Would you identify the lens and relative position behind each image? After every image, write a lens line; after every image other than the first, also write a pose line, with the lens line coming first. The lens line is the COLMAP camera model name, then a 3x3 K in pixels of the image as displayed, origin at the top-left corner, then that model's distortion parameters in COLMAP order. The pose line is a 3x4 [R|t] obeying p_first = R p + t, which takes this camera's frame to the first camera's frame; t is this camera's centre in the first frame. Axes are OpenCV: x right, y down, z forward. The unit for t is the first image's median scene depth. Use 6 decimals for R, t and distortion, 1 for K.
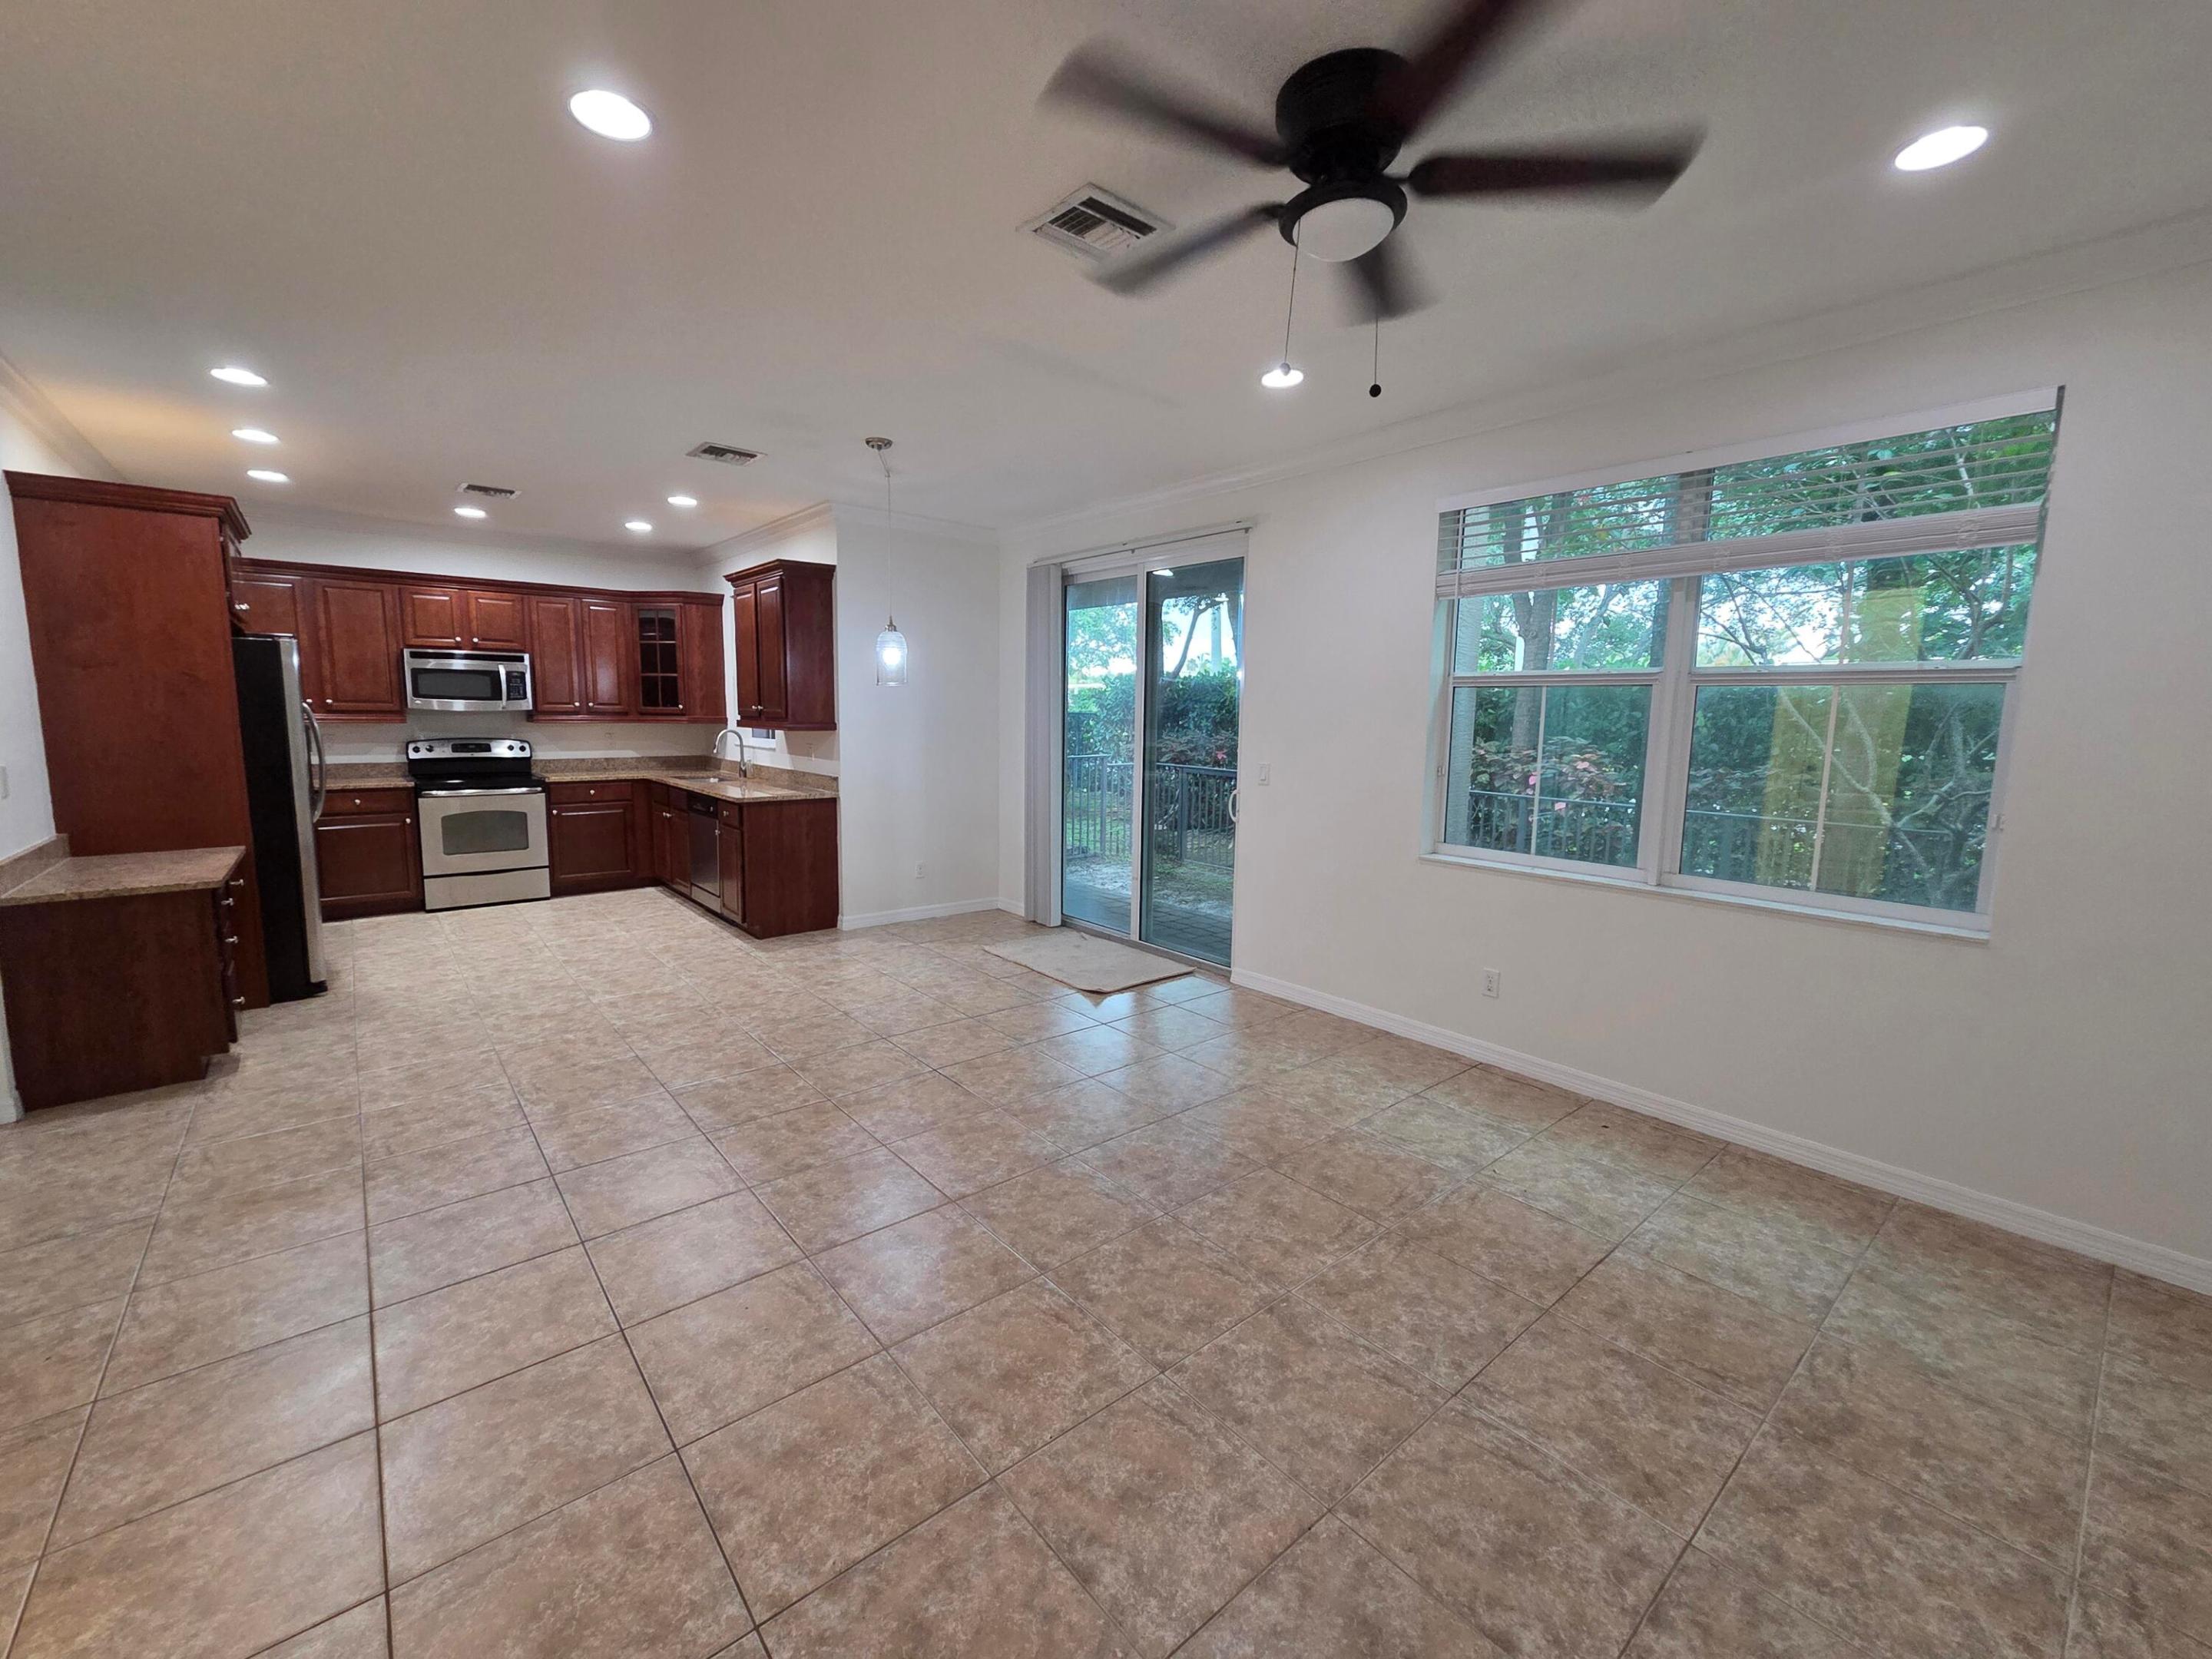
lens RADIAL K [[903.9, 0, 1098.6], [0, 903.9, 824.8], [0, 0, 1]] dist [0.001774, -0.000018]
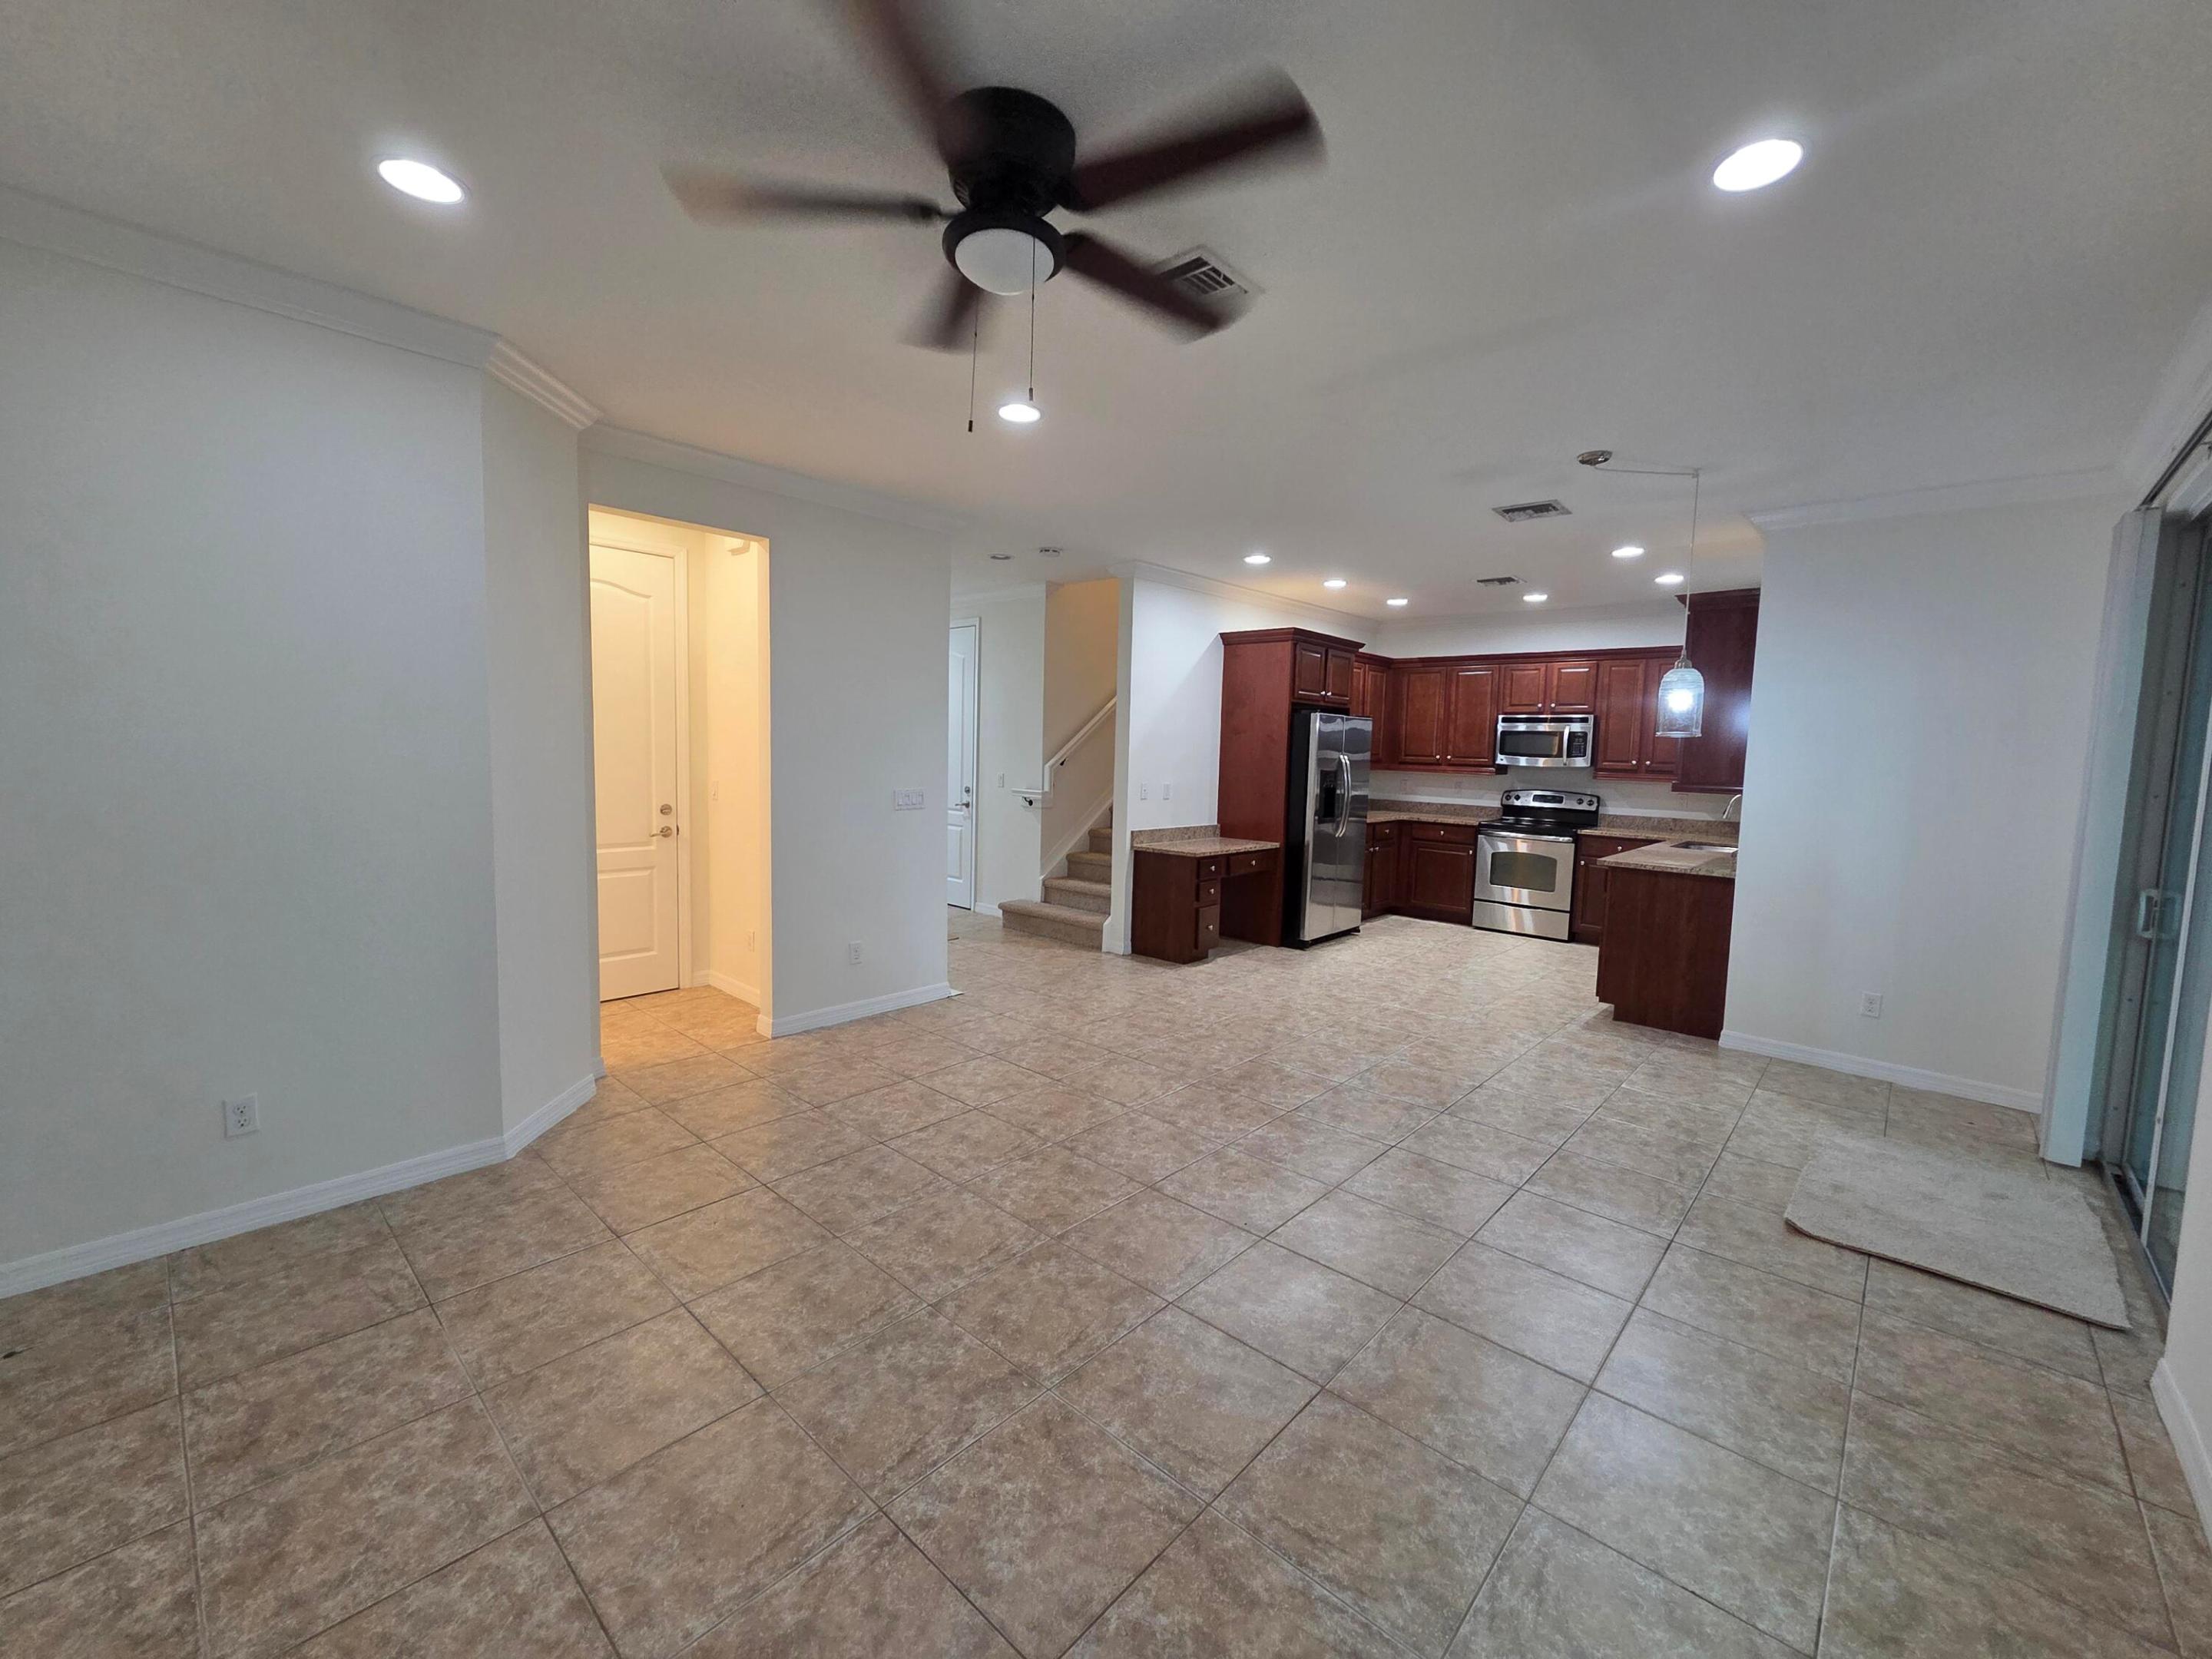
lens RADIAL K [[903.9, 0, 1103.7], [0, 903.9, 823.6], [0, 0, 1]] dist [0.001774, -0.000018]
pose [[0.131969, 0.076435, -0.988303, 0.607051], [-0.151971, 0.986796, 0.056025, -0.055124], [0.979535, 0.142800, 0.141842, 0.484066]]
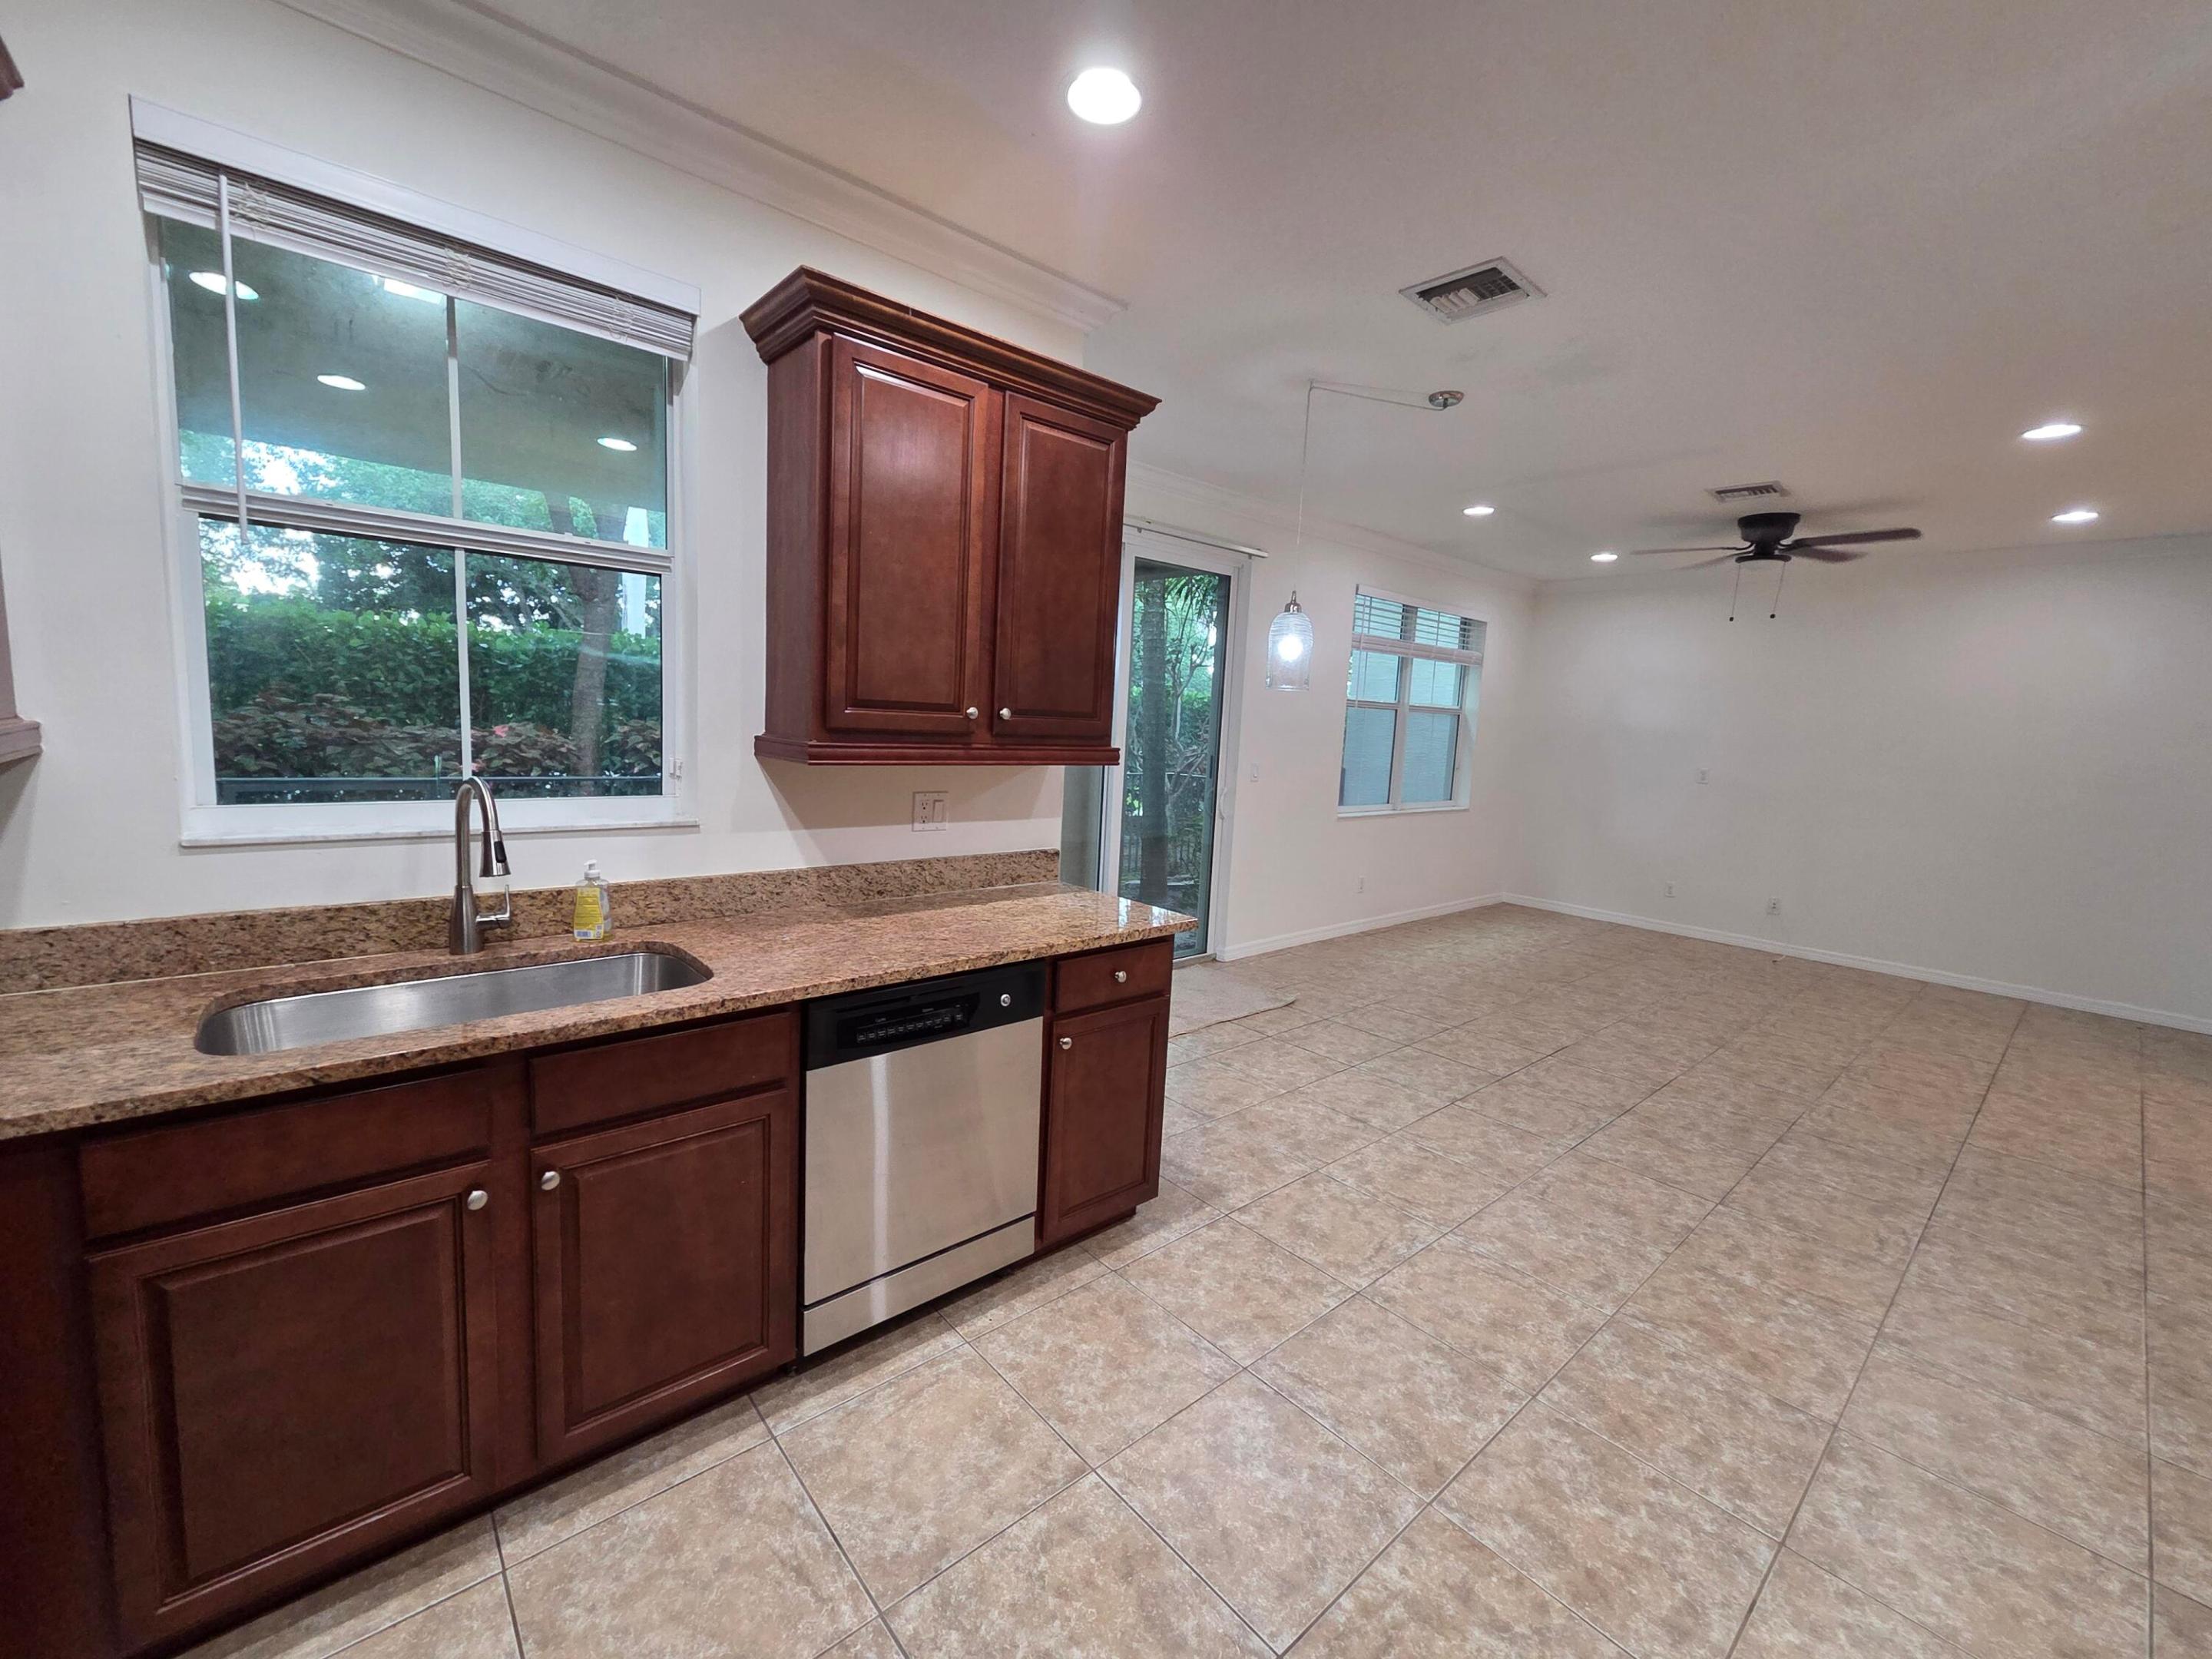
lens RADIAL K [[903.9, 0, 1105.7], [0, 903.9, 825.8], [0, 0, 1]] dist [0.001774, -0.000018]
pose [[-0.025121, -0.139632, 0.989885, -1.130071], [0.078237, 0.986886, 0.141194, -0.193703], [-0.996618, 0.080993, -0.013867, 1.403967]]
